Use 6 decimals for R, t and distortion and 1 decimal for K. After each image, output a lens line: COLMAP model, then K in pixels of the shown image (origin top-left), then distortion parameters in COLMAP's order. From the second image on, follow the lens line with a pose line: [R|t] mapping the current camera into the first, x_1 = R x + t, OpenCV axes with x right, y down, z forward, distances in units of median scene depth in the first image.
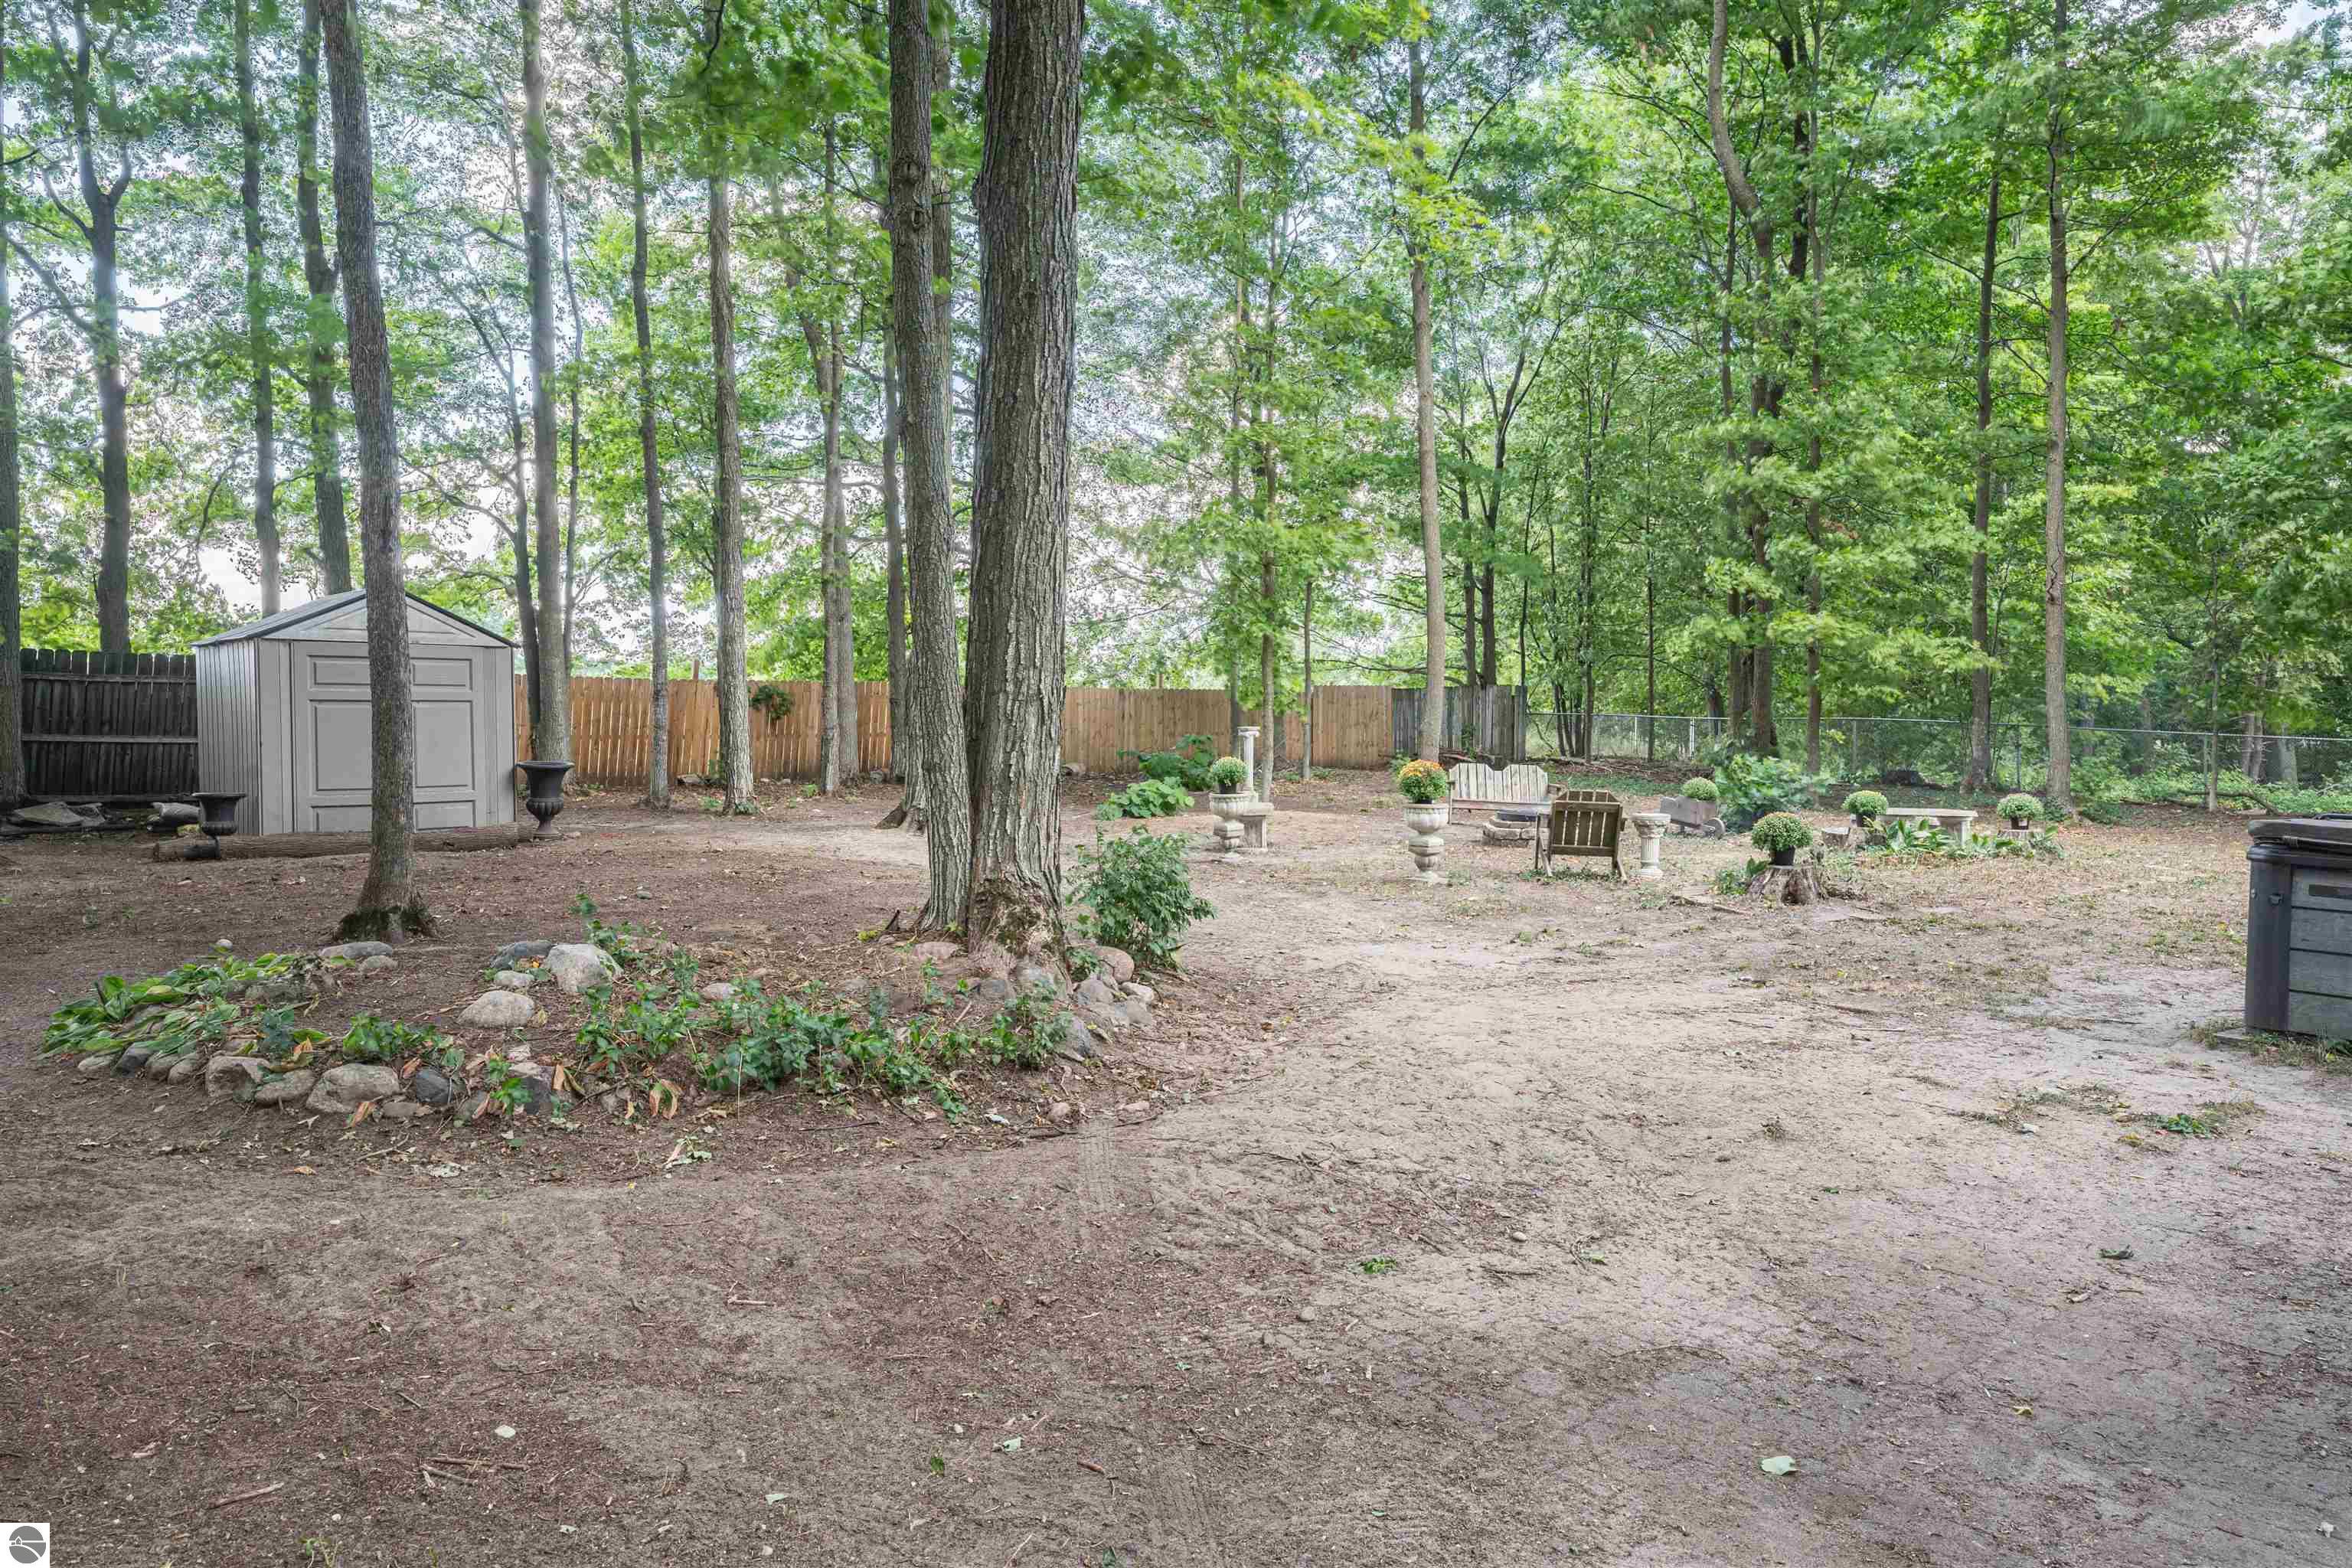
lens RADIAL K [[1547.7, 0, 1176.0], [0, 1547.7, 784.0], [0, 0, 1]] dist [0.024977, -0.001919]
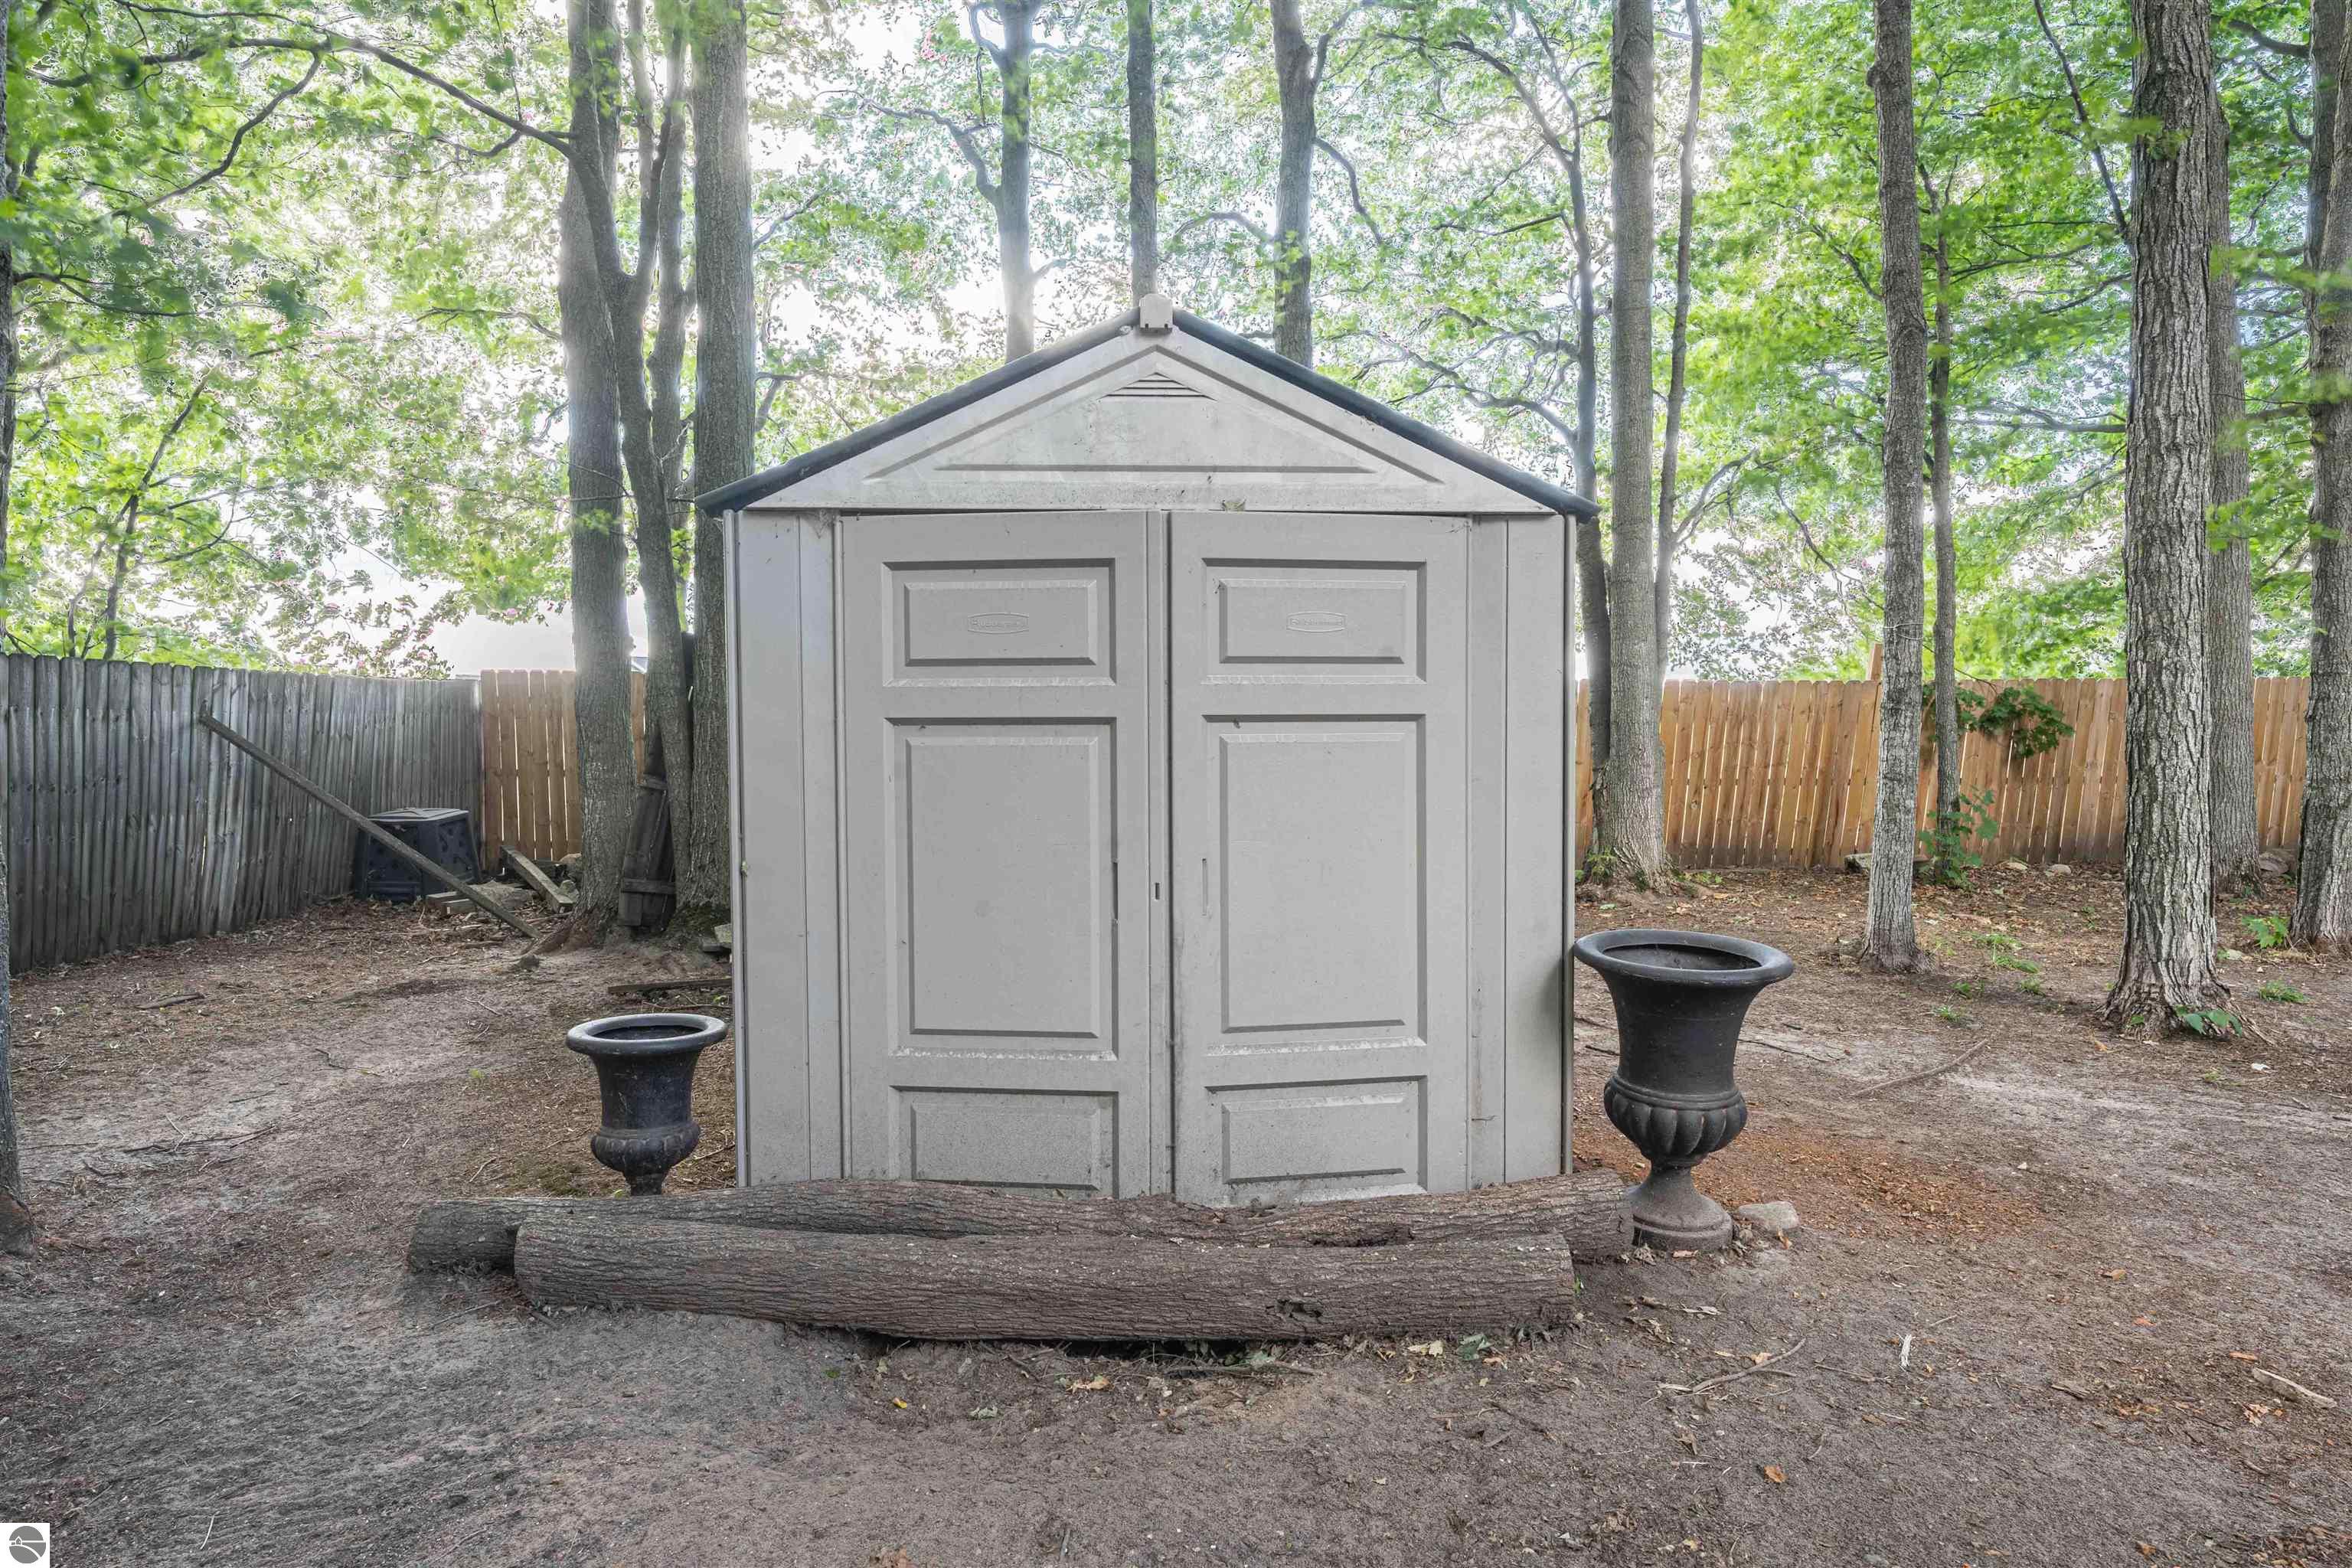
lens RADIAL K [[1280.0, 0, 1176.0], [0, 1280.0, 784.0], [0, 0, 1]] dist [0.001128, 0.000440]
pose [[0.765434, 0.010747, -0.643425, -0.264330], [-0.017130, 0.999847, -0.003678, -0.031213], [0.643287, 0.013837, 0.765500, 0.621157]]
